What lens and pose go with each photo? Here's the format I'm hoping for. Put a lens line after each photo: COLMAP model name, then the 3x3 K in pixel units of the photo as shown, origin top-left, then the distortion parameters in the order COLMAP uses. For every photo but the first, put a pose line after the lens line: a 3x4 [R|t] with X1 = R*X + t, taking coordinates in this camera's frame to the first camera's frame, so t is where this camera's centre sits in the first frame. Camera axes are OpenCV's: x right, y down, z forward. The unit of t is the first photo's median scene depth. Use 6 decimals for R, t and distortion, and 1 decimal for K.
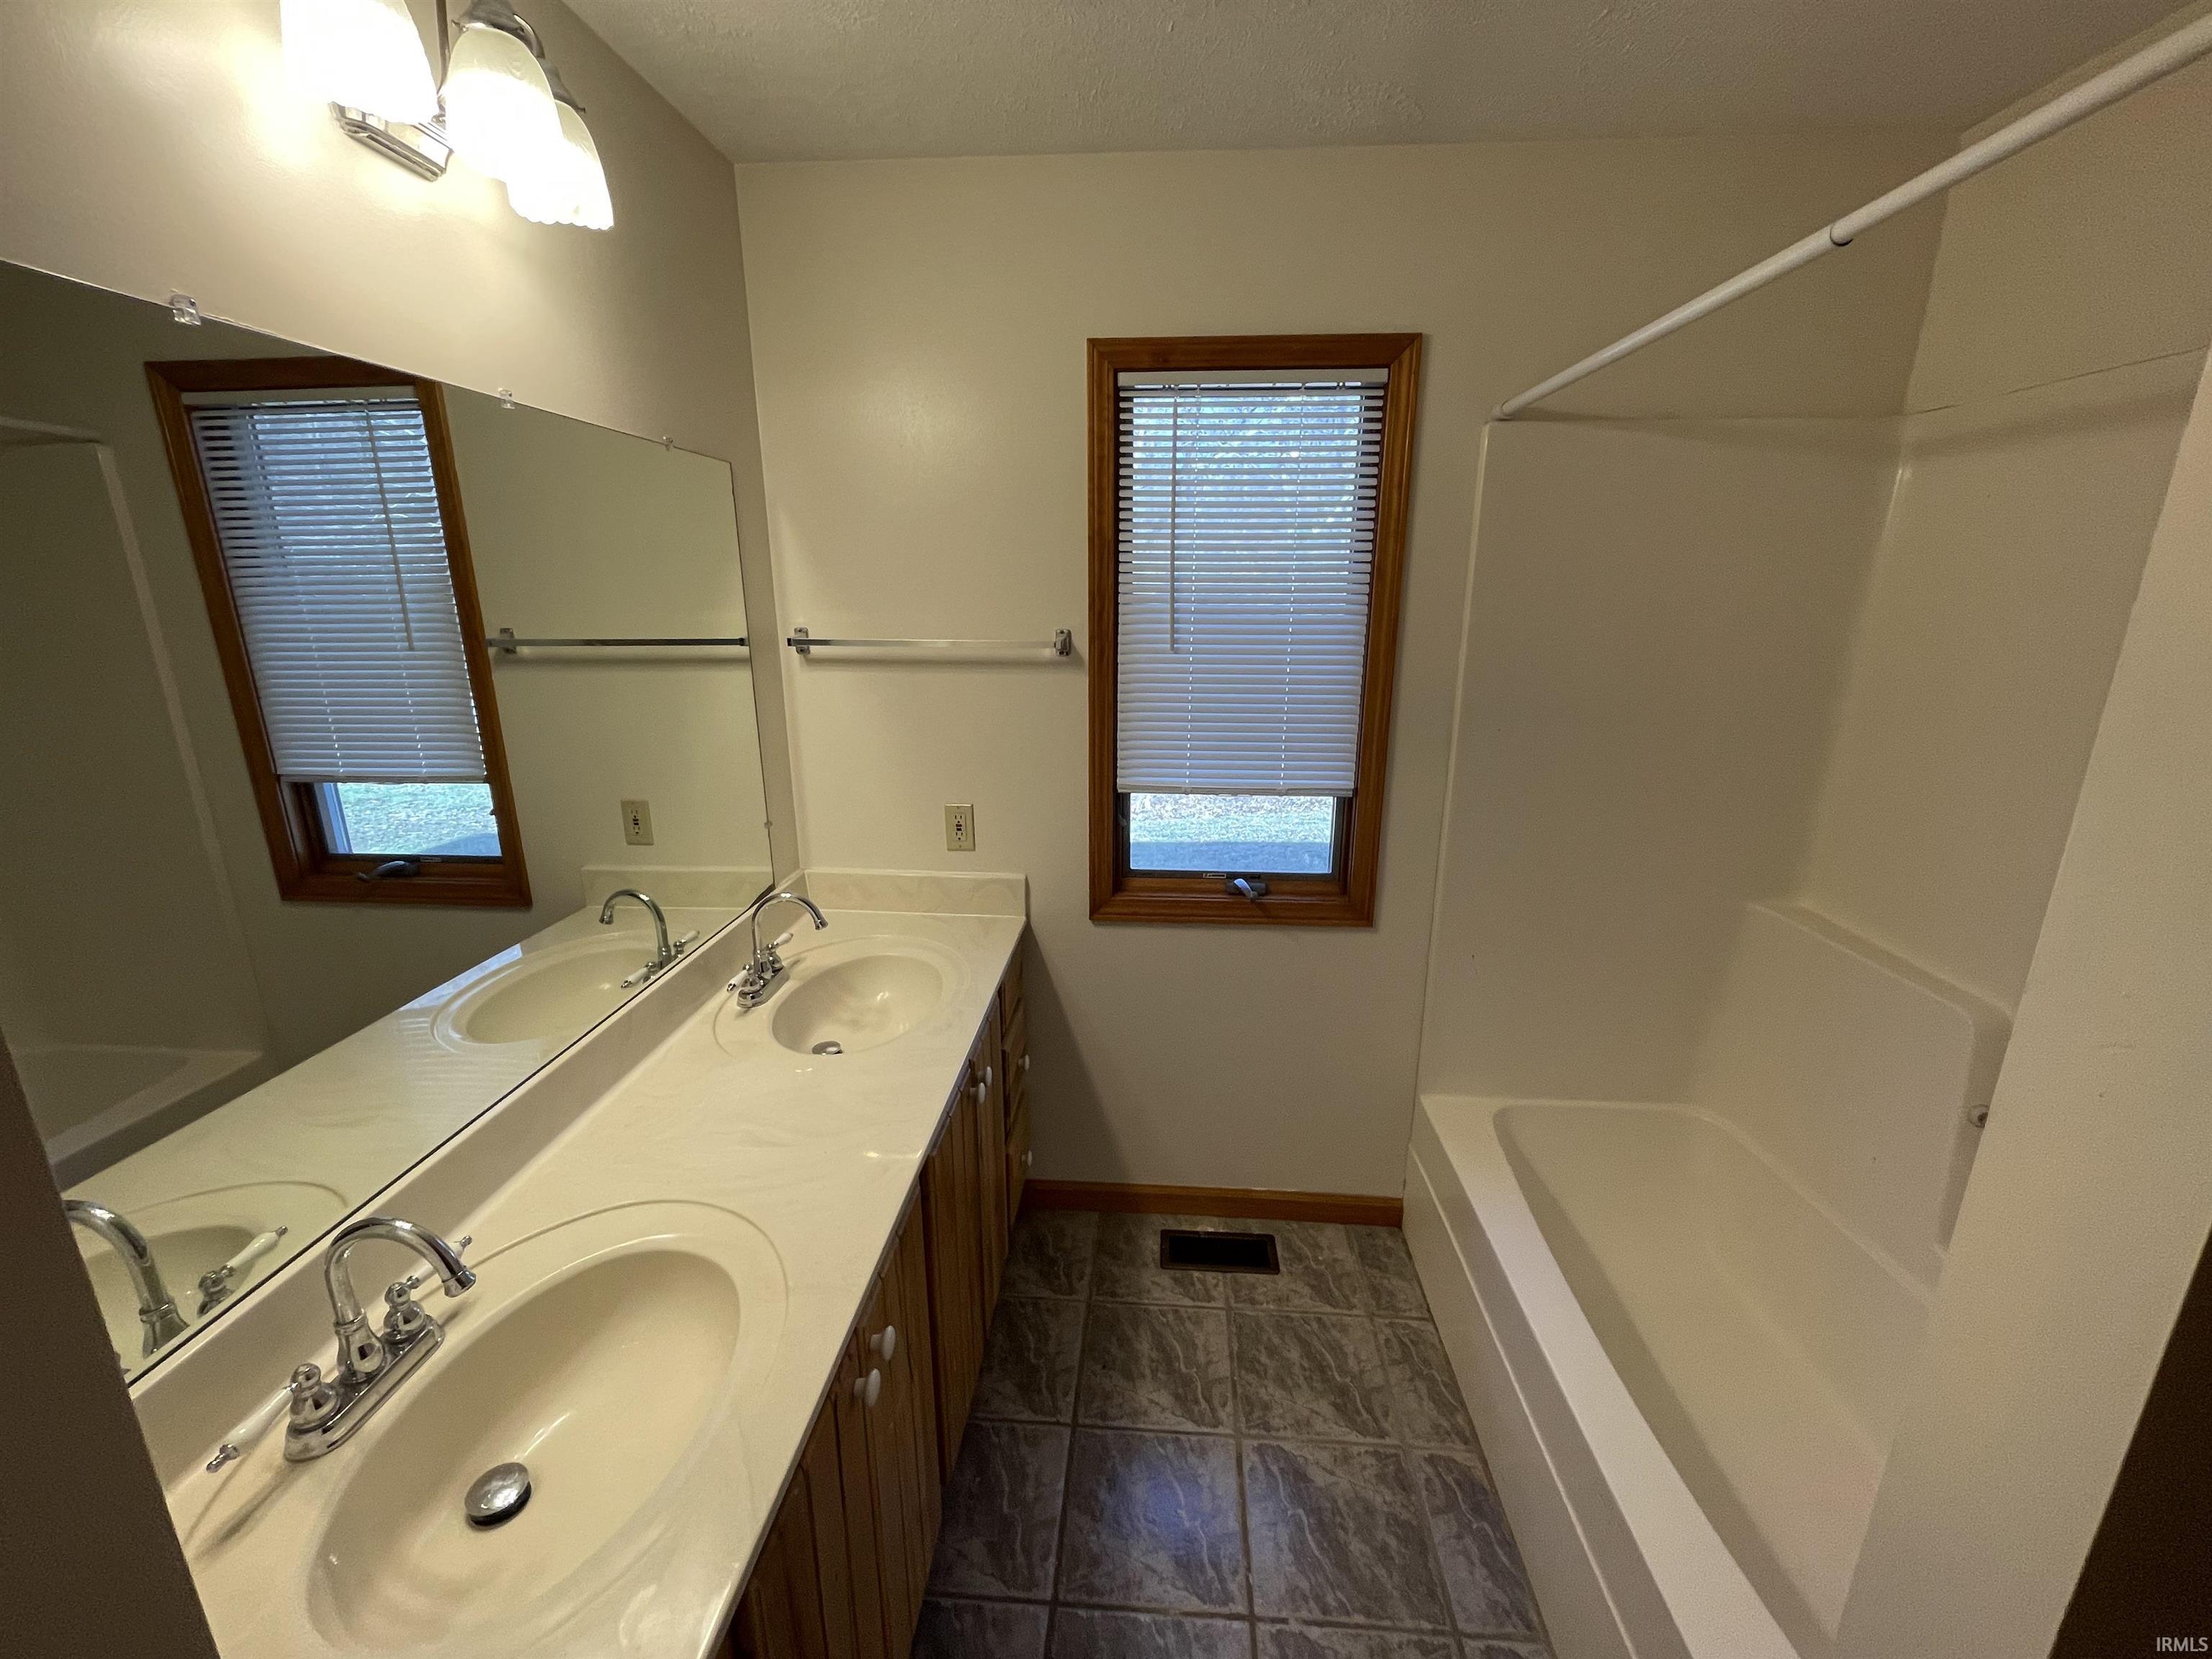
lens RADIAL K [[895.6, 0, 1106.0], [0, 895.6, 829.5], [0, 0, 1]] dist [-0.003602, 0.000268]
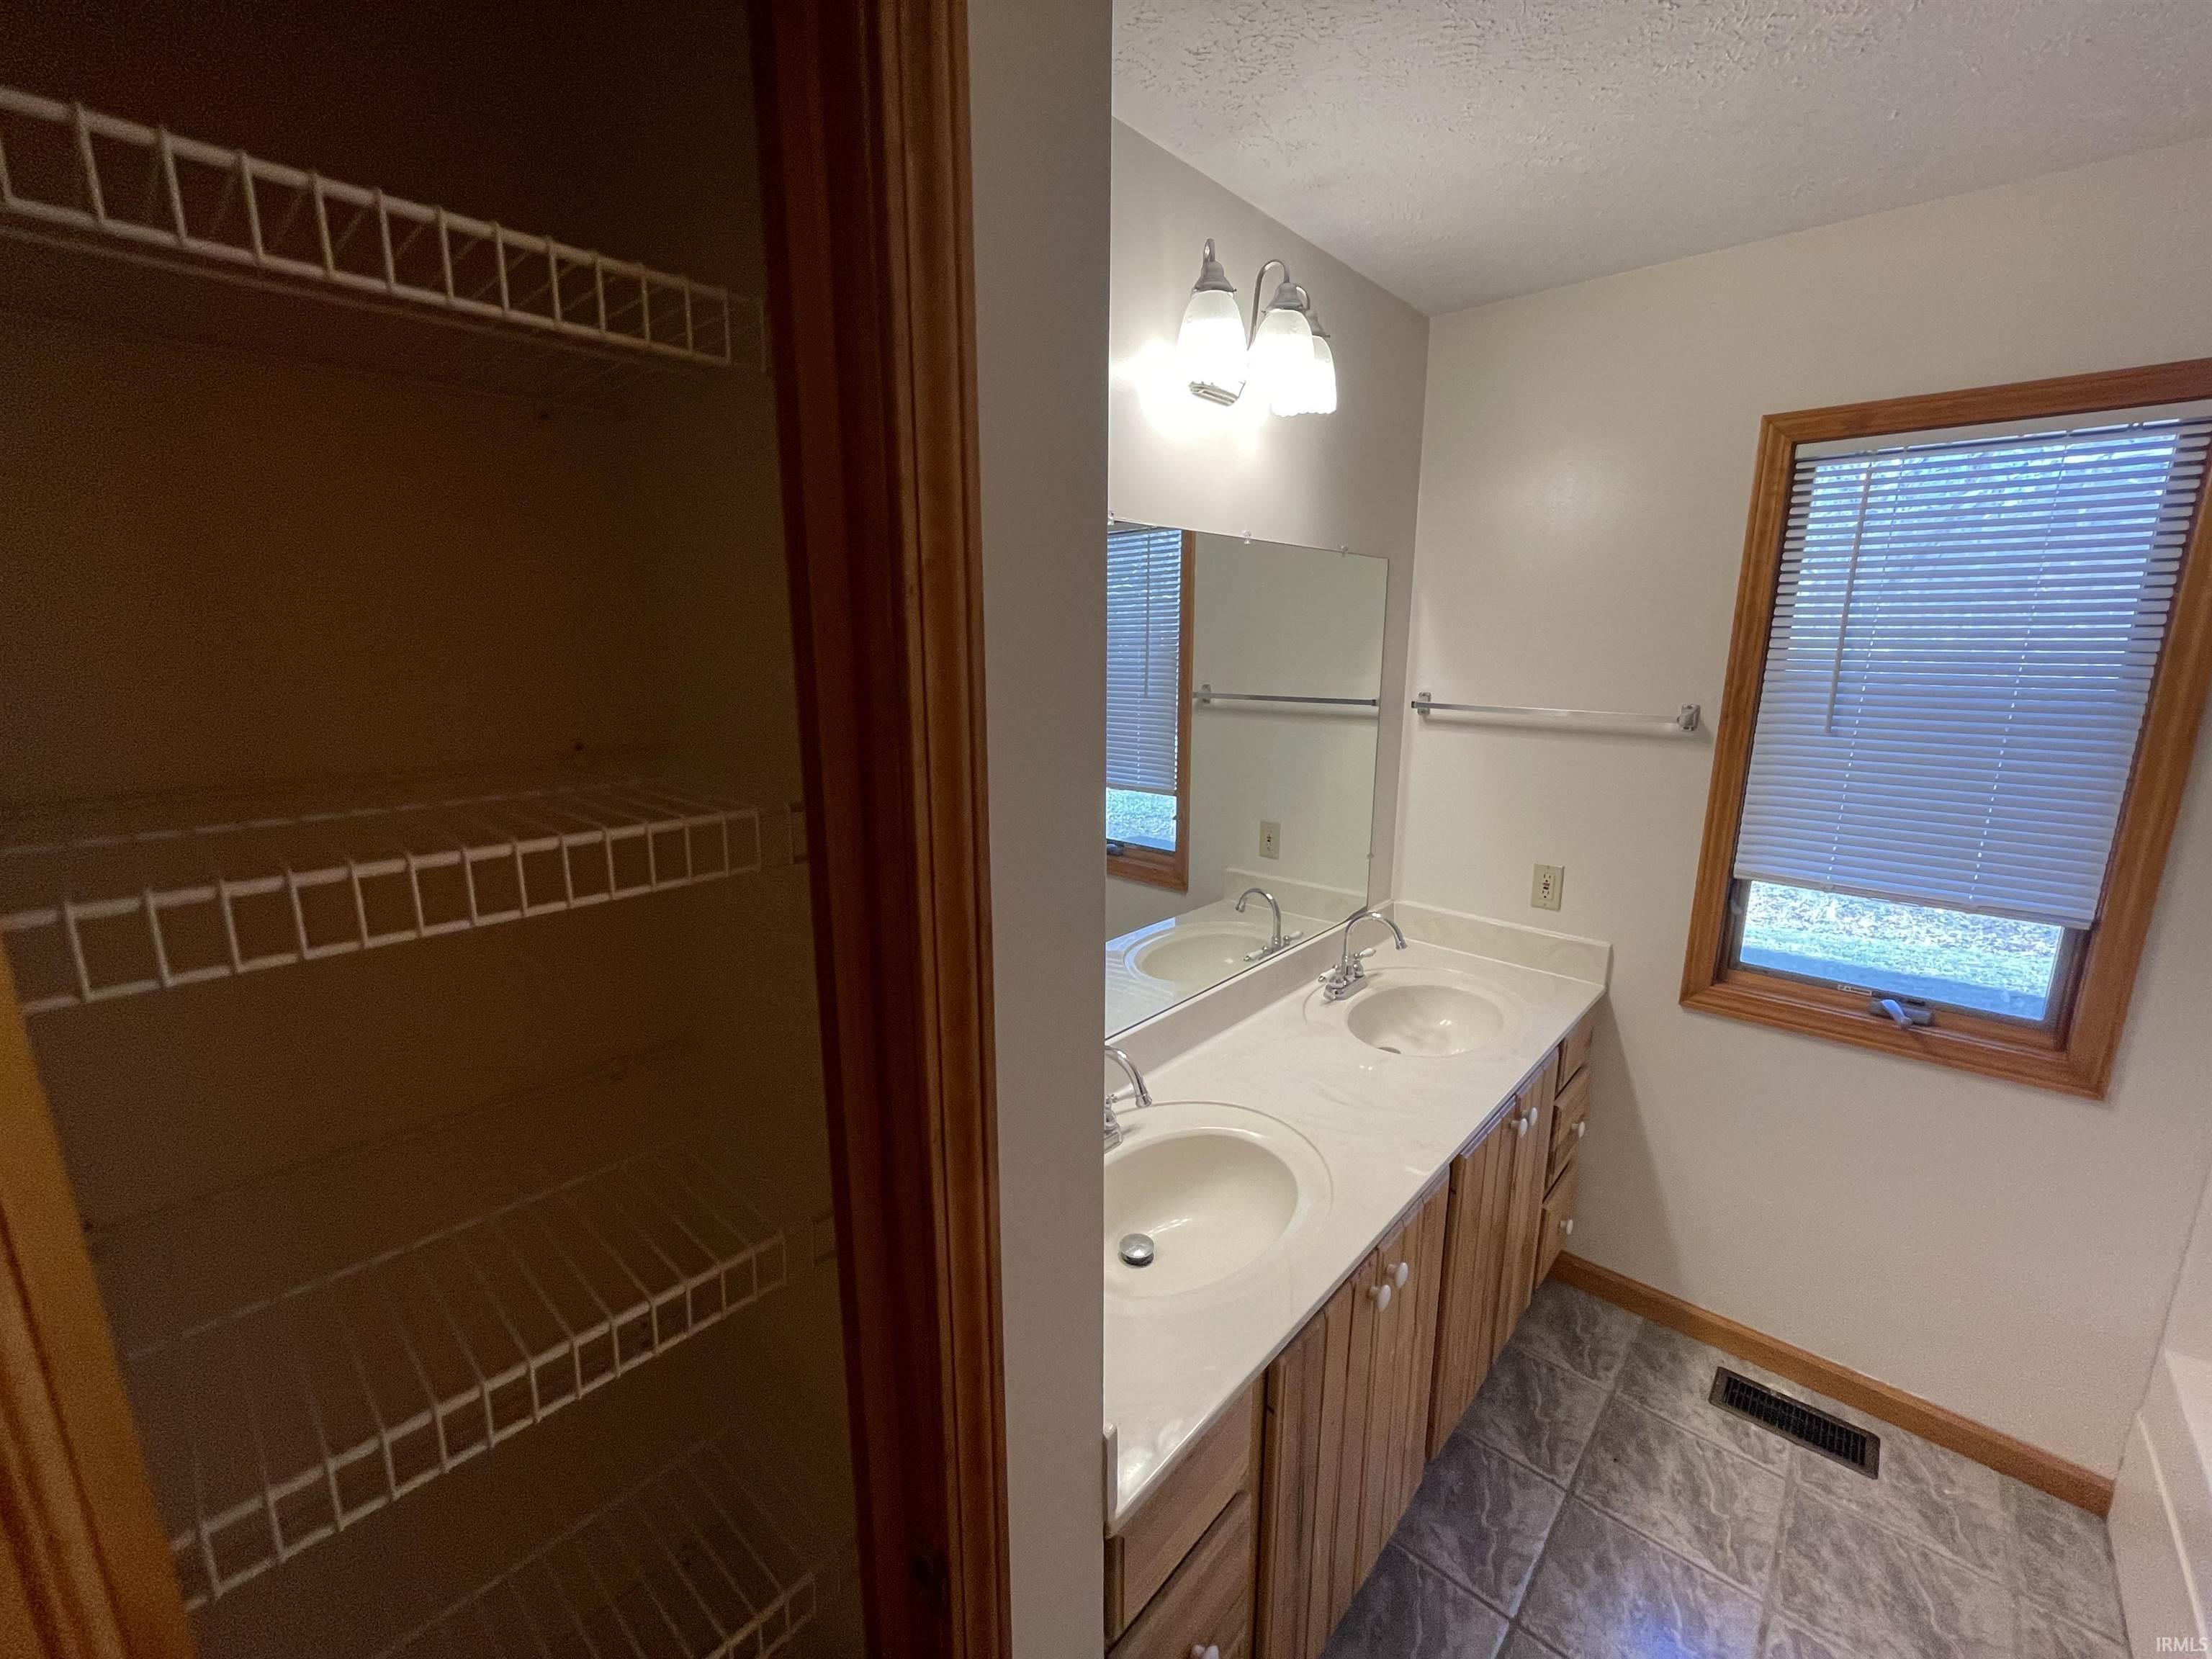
lens RADIAL K [[895.6, 0, 1106.0], [0, 895.6, 829.5], [0, 0, 1]] dist [-0.003602, 0.000268]
pose [[0.789290, 0.128570, -0.600409, 0.052849], [-0.160870, 0.986976, -0.000129, 0.016341], [0.592573, 0.096689, 0.799693, -0.158229]]
